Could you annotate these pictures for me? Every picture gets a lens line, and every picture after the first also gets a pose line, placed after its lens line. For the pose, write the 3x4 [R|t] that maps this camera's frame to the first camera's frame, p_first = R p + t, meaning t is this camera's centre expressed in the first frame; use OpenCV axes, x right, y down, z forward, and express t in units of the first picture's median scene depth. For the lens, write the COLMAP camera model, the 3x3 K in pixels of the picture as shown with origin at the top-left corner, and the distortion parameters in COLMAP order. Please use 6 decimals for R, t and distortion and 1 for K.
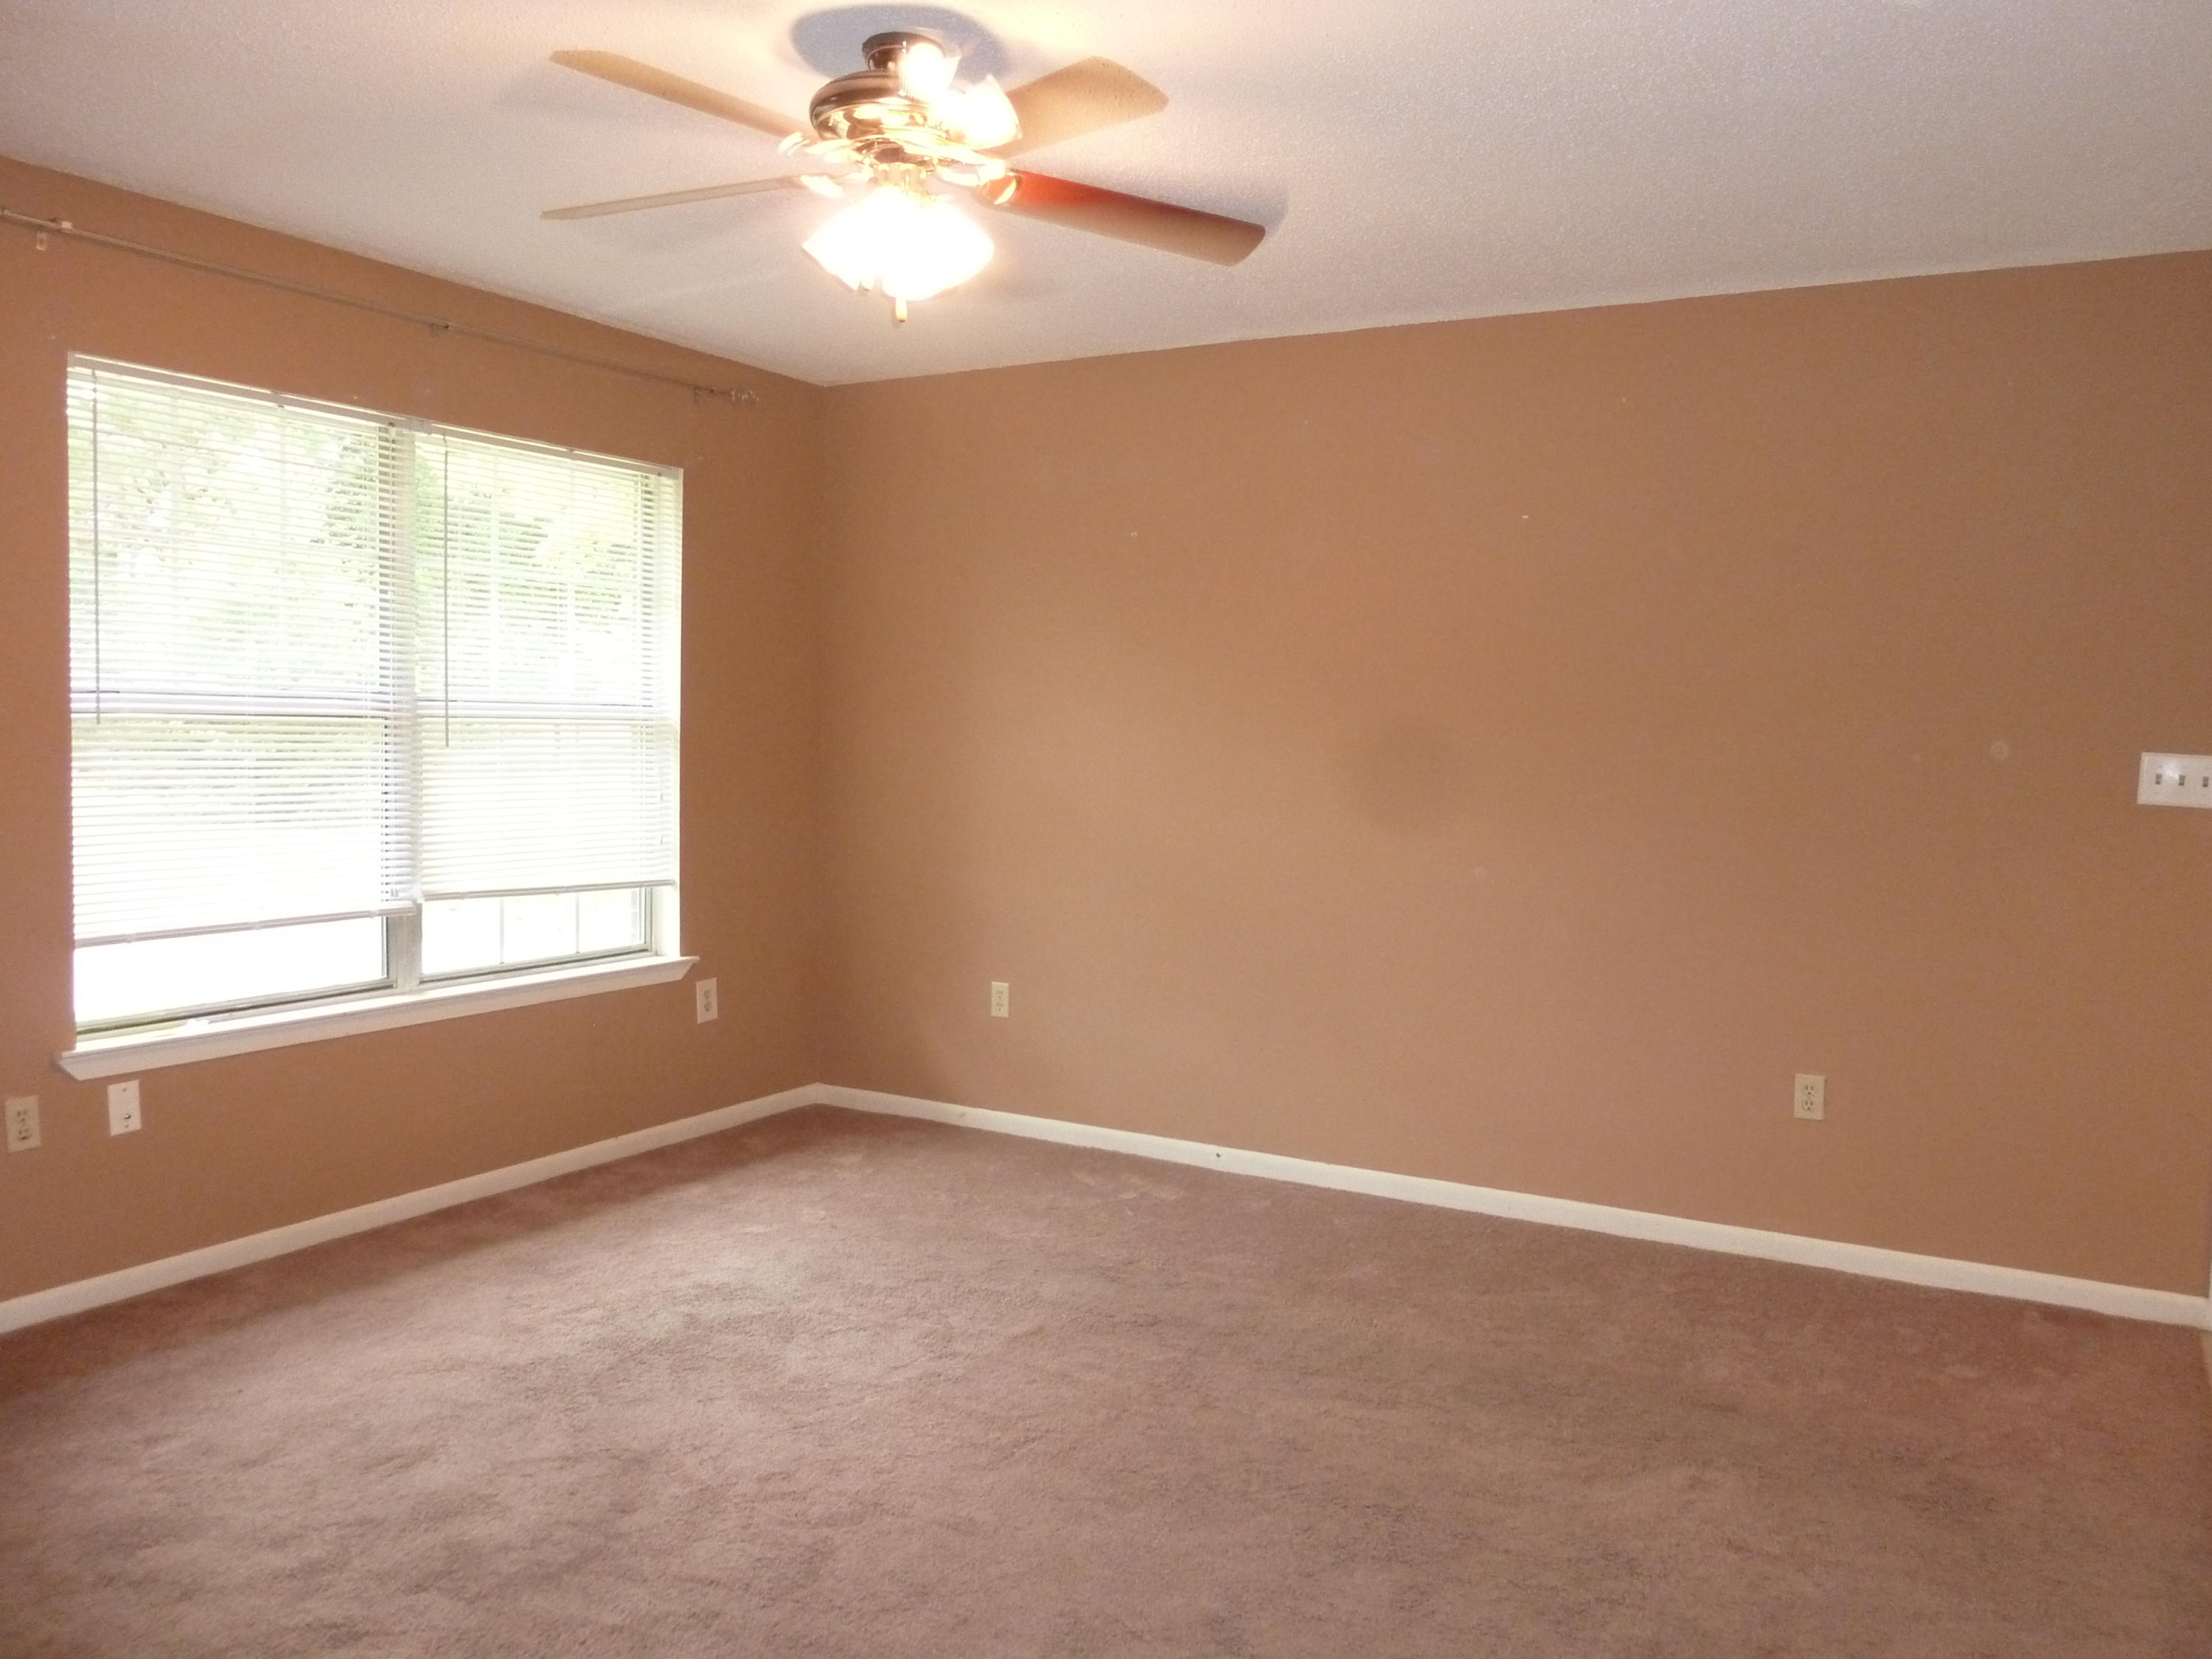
lens RADIAL K [[1665.4, 0, 1115.0], [0, 1665.4, 827.9], [0, 0, 1]] dist [-0.032180, -0.000818]
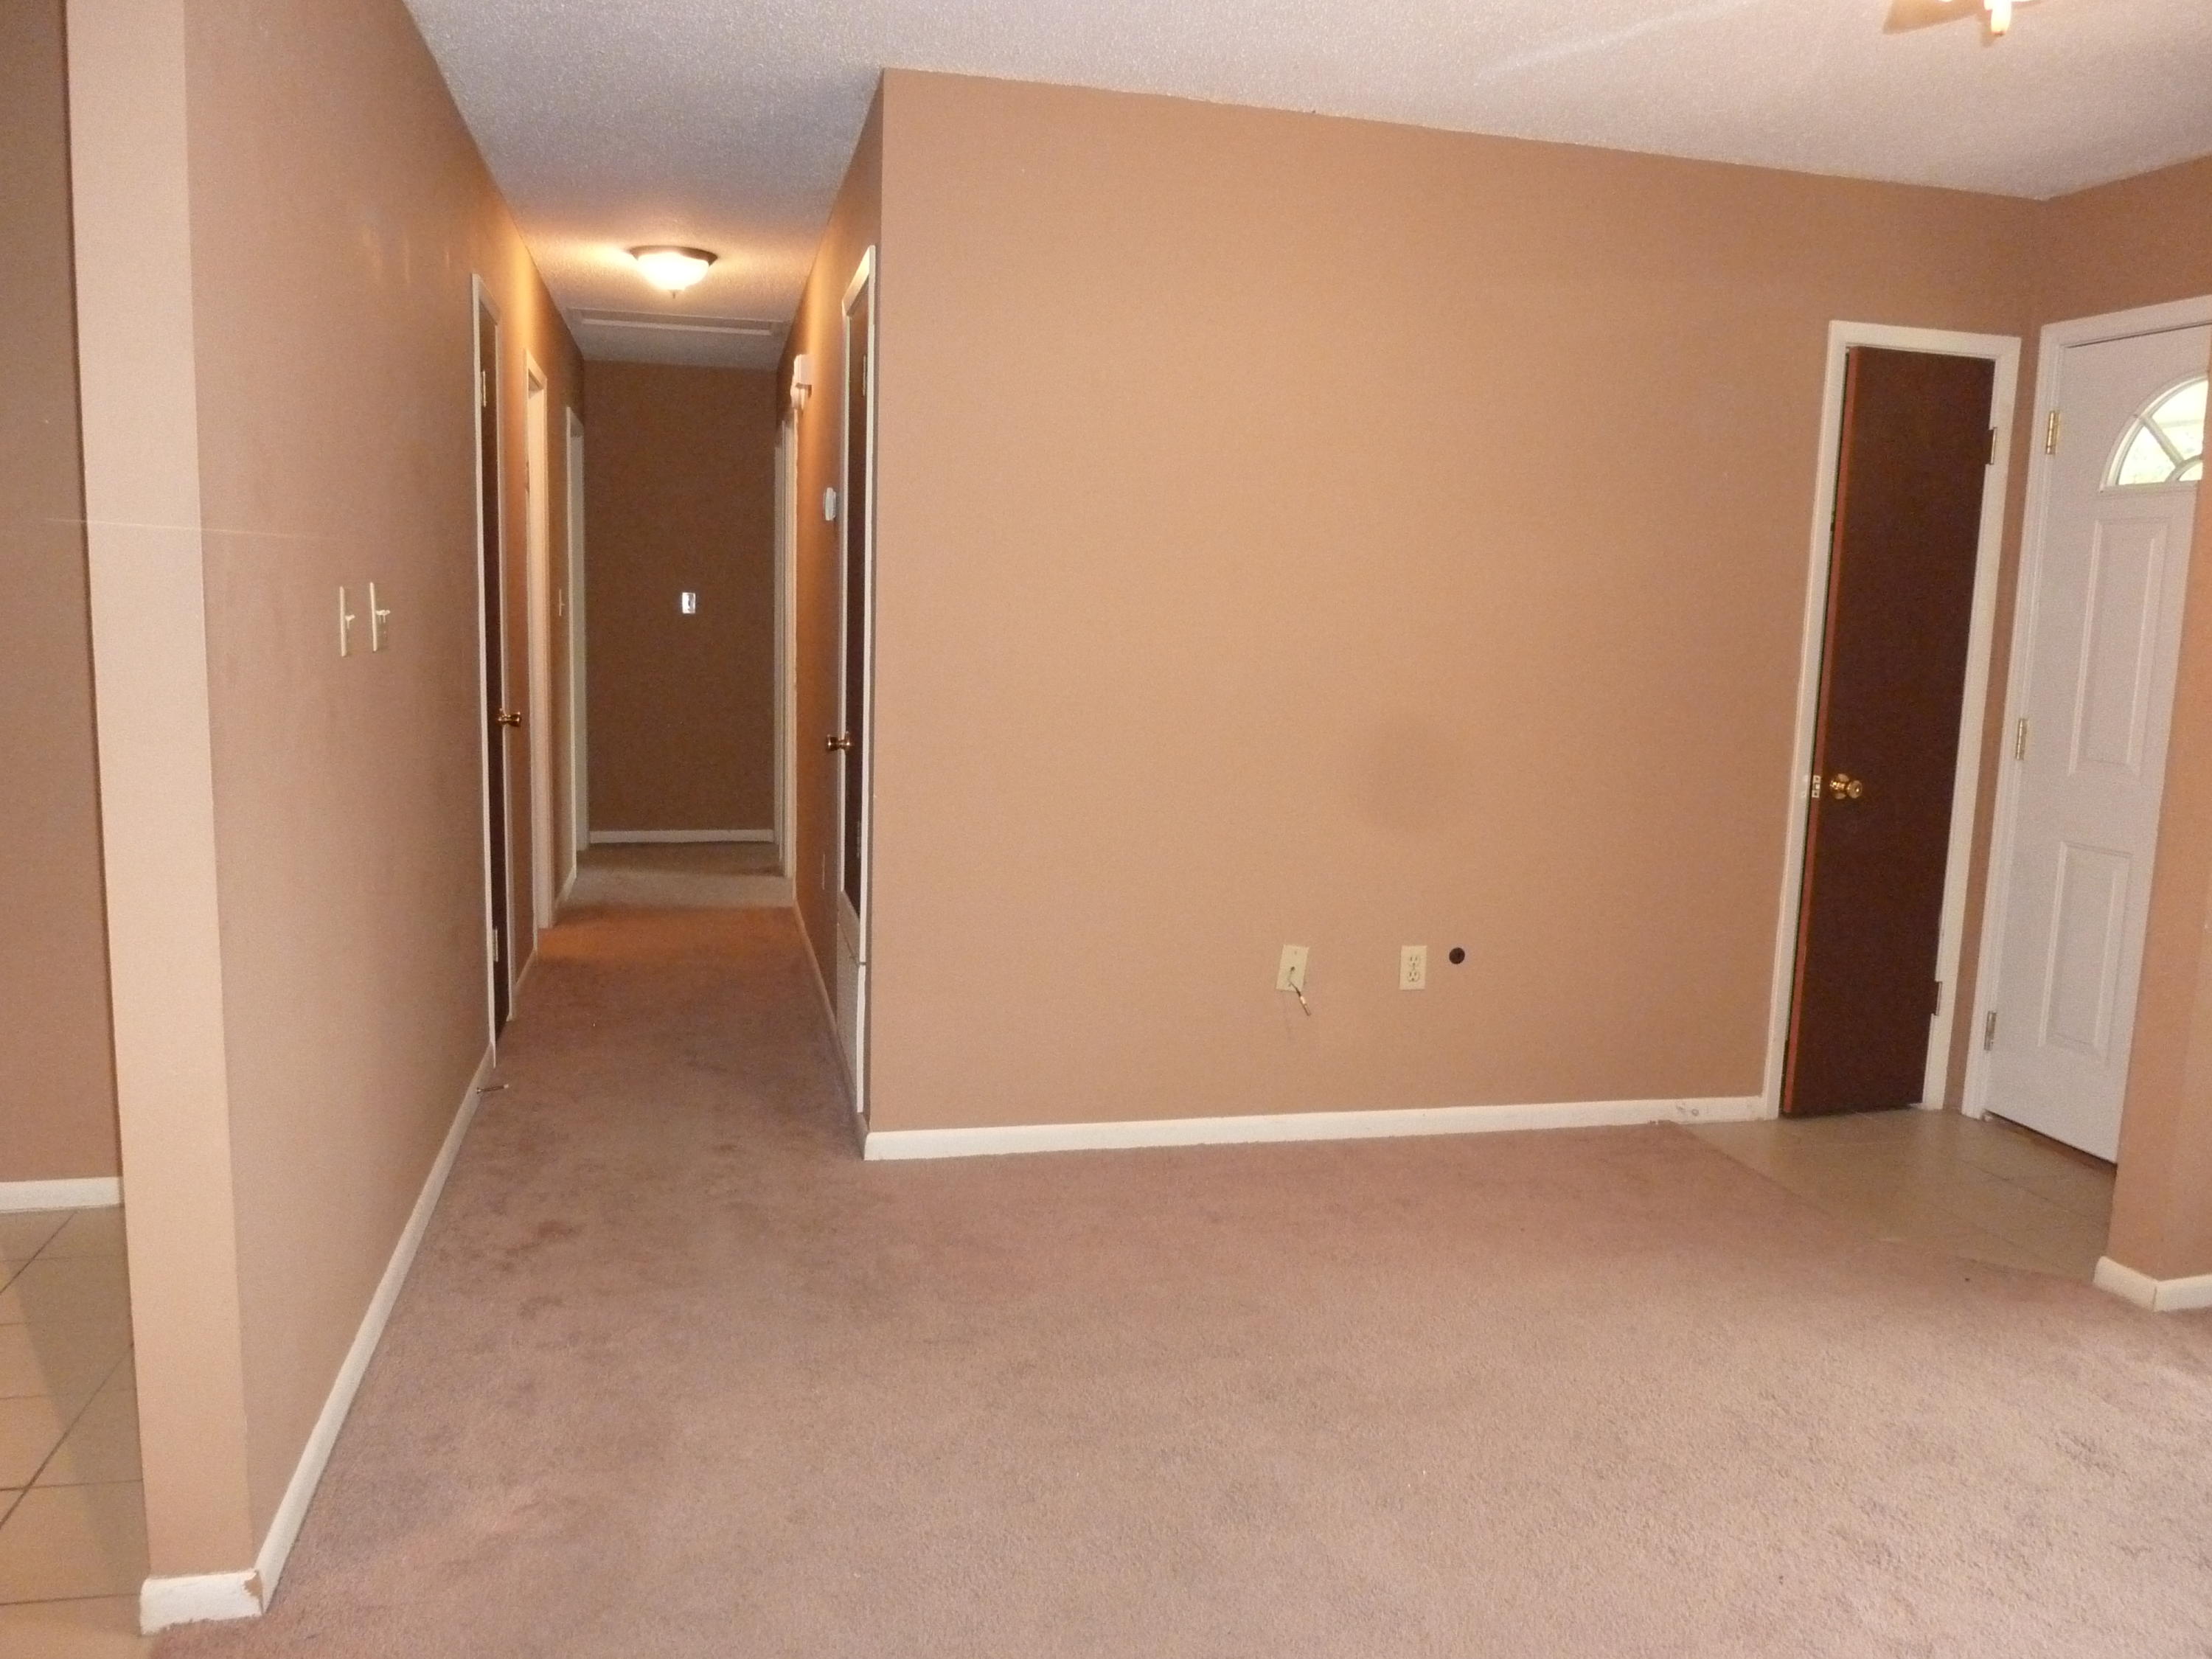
lens RADIAL K [[1665.4, 0, 1115.0], [0, 1665.4, 827.9], [0, 0, 1]] dist [-0.032180, -0.000818]
pose [[-0.717524, 0.051985, -0.694591, 0.424777], [-0.088401, 0.982351, 0.164841, -0.045346], [0.690901, 0.179681, -0.700265, 0.896158]]
